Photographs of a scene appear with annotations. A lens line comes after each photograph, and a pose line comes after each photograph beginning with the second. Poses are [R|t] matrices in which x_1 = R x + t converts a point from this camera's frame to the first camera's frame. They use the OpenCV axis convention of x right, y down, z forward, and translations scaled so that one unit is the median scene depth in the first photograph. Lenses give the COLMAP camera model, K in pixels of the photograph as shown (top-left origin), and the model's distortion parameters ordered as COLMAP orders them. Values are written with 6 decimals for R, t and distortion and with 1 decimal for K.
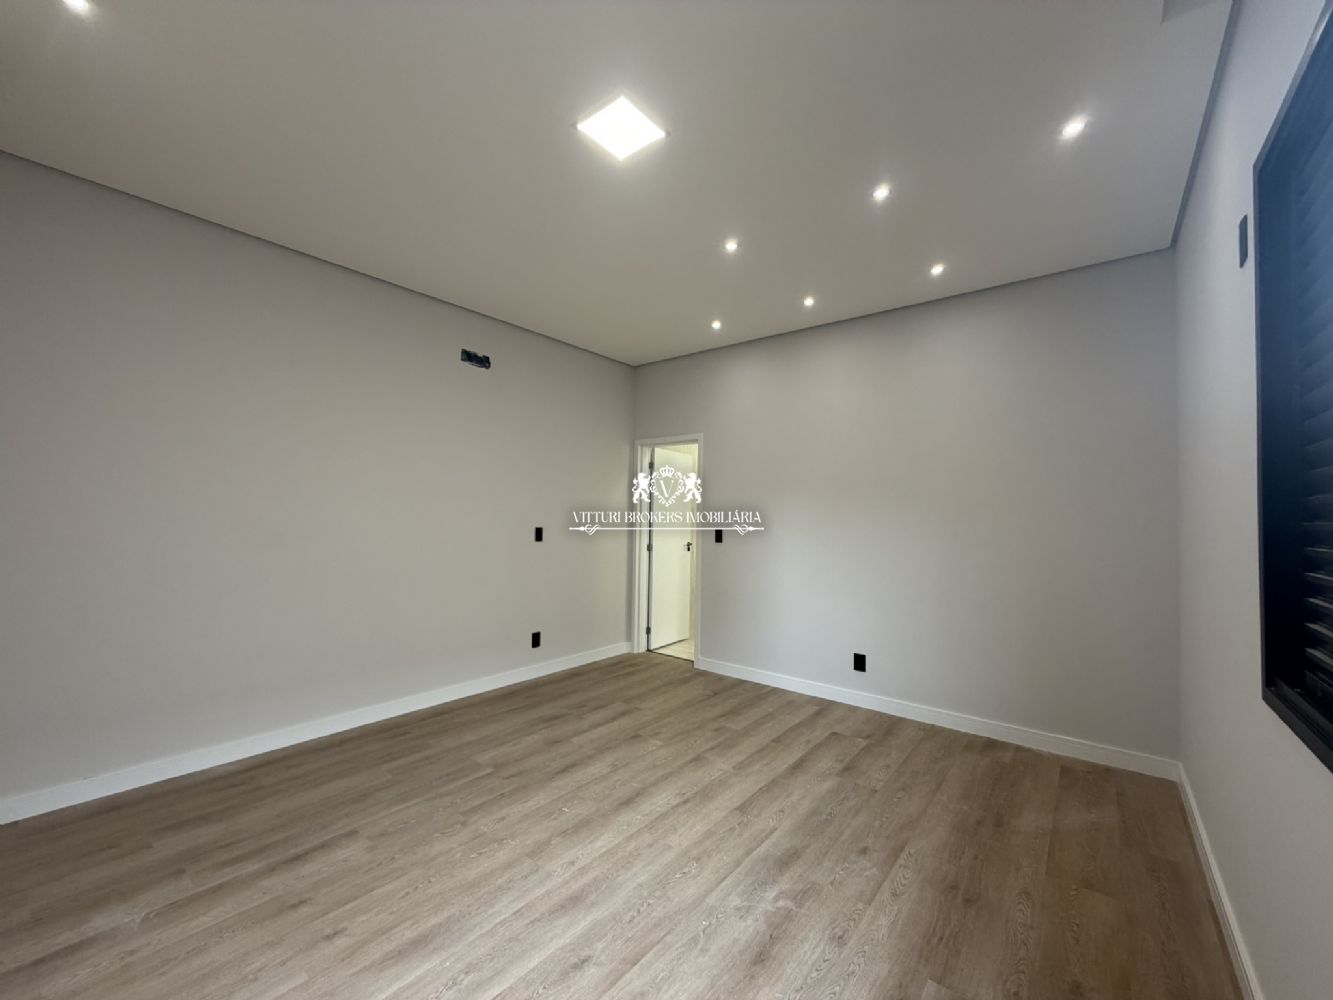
lens RADIAL K [[532.4, 0, 665.2], [0, 532.4, 499.4], [0, 0, 1]] dist [0.000698, -0.000033]
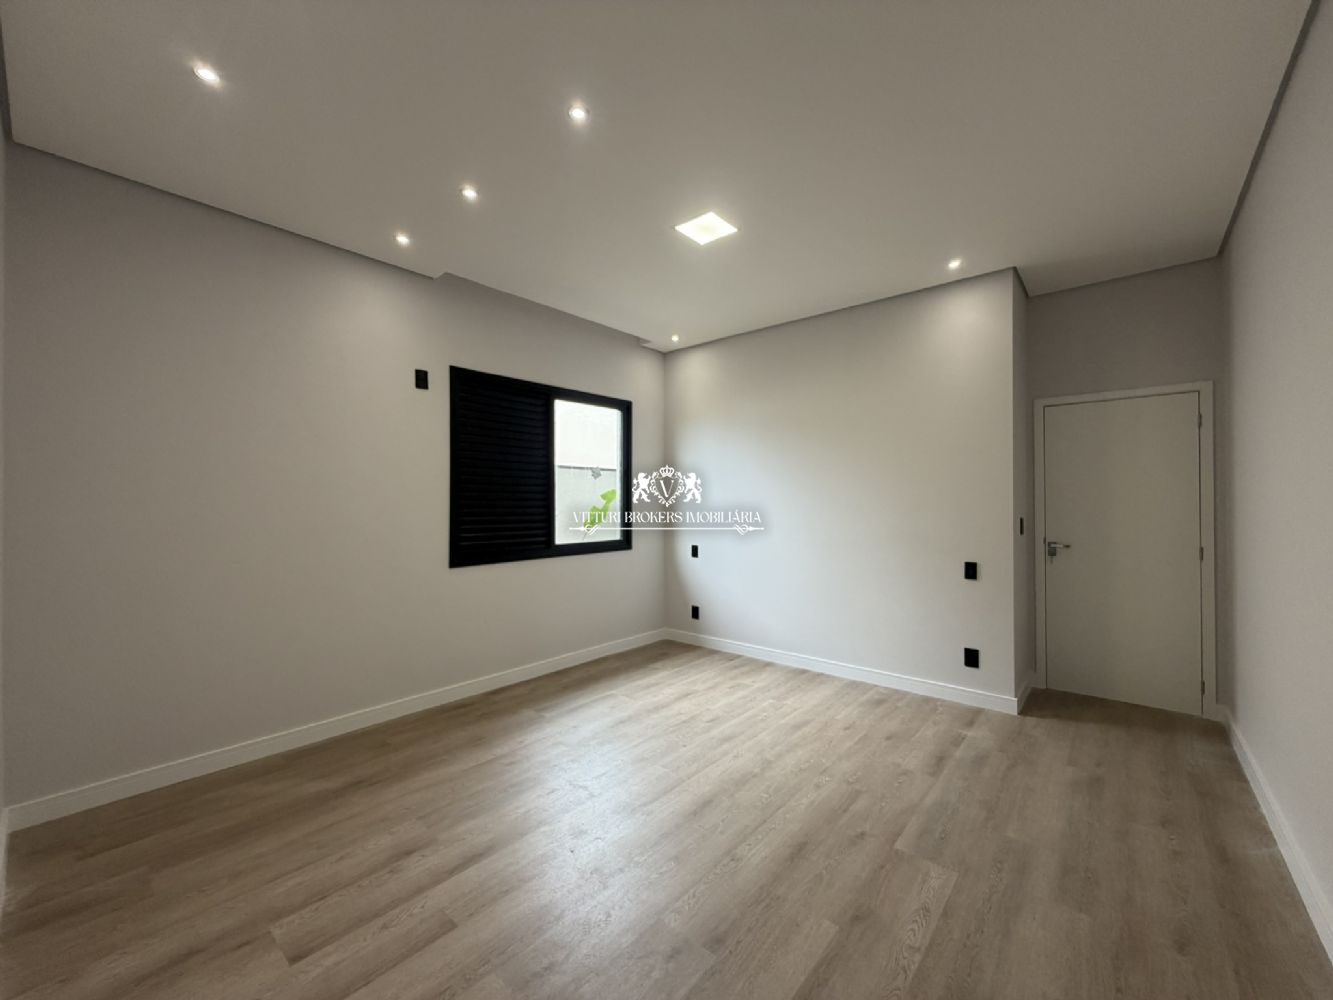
lens RADIAL K [[532.4, 0, 665.2], [0, 532.4, 499.4], [0, 0, 1]] dist [0.000698, -0.000033]
pose [[-0.999434, -0.012661, 0.031155, -0.021899], [-0.013844, 0.999179, -0.038066, 0.059174], [-0.030648, -0.038476, -0.998789, 1.845081]]
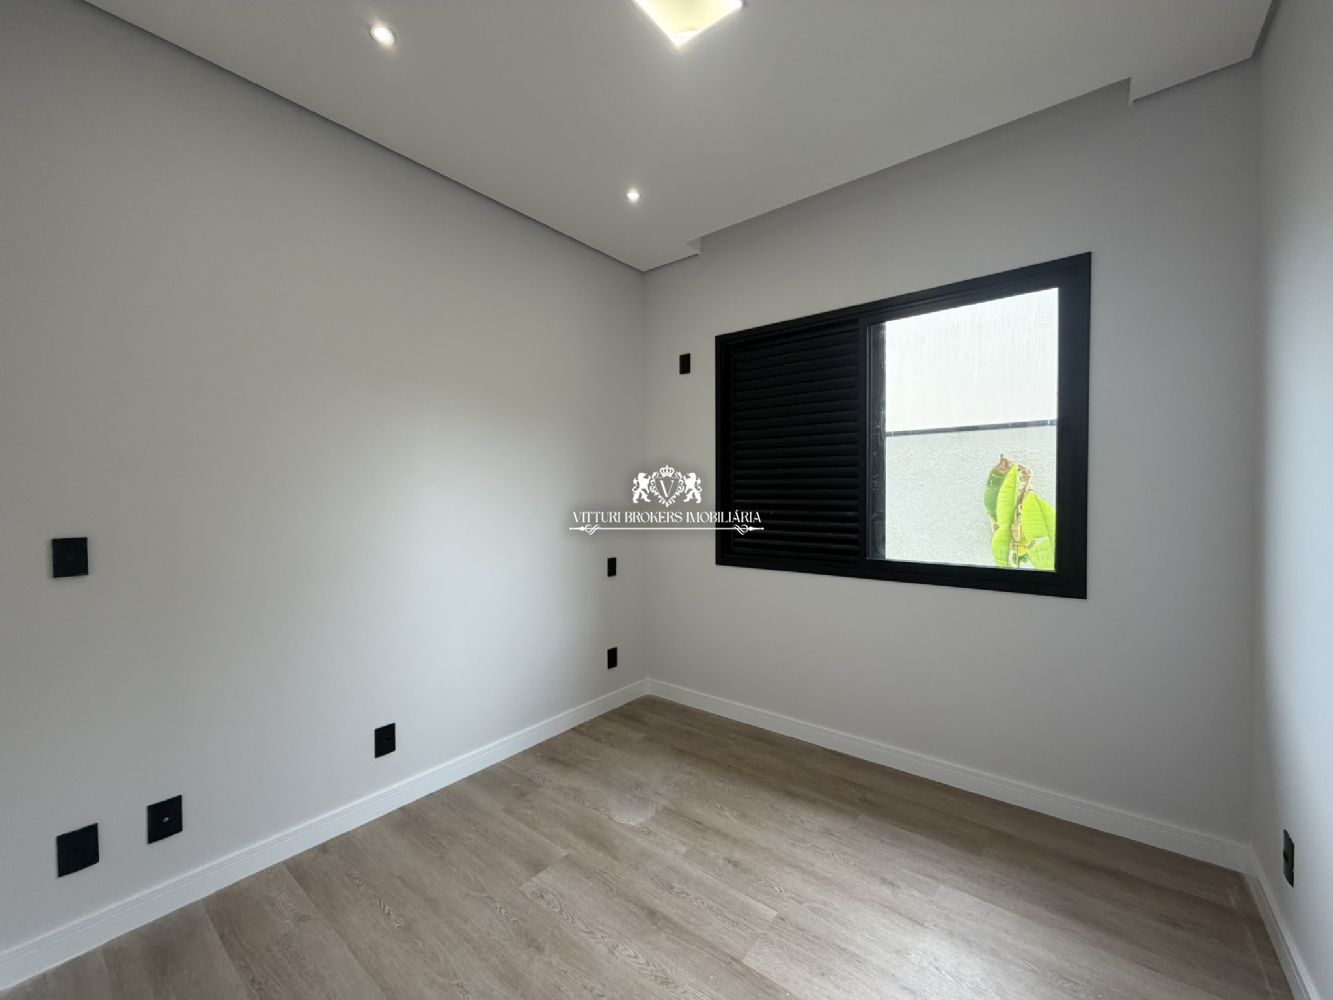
lens RADIAL K [[532.4, 0, 665.2], [0, 532.4, 499.4], [0, 0, 1]] dist [0.000698, -0.000033]
pose [[-0.010760, -0.029049, 0.999520, -0.637119], [-0.028806, 0.999172, 0.028729, 0.010501], [-0.999527, -0.028483, -0.011588, 0.637556]]
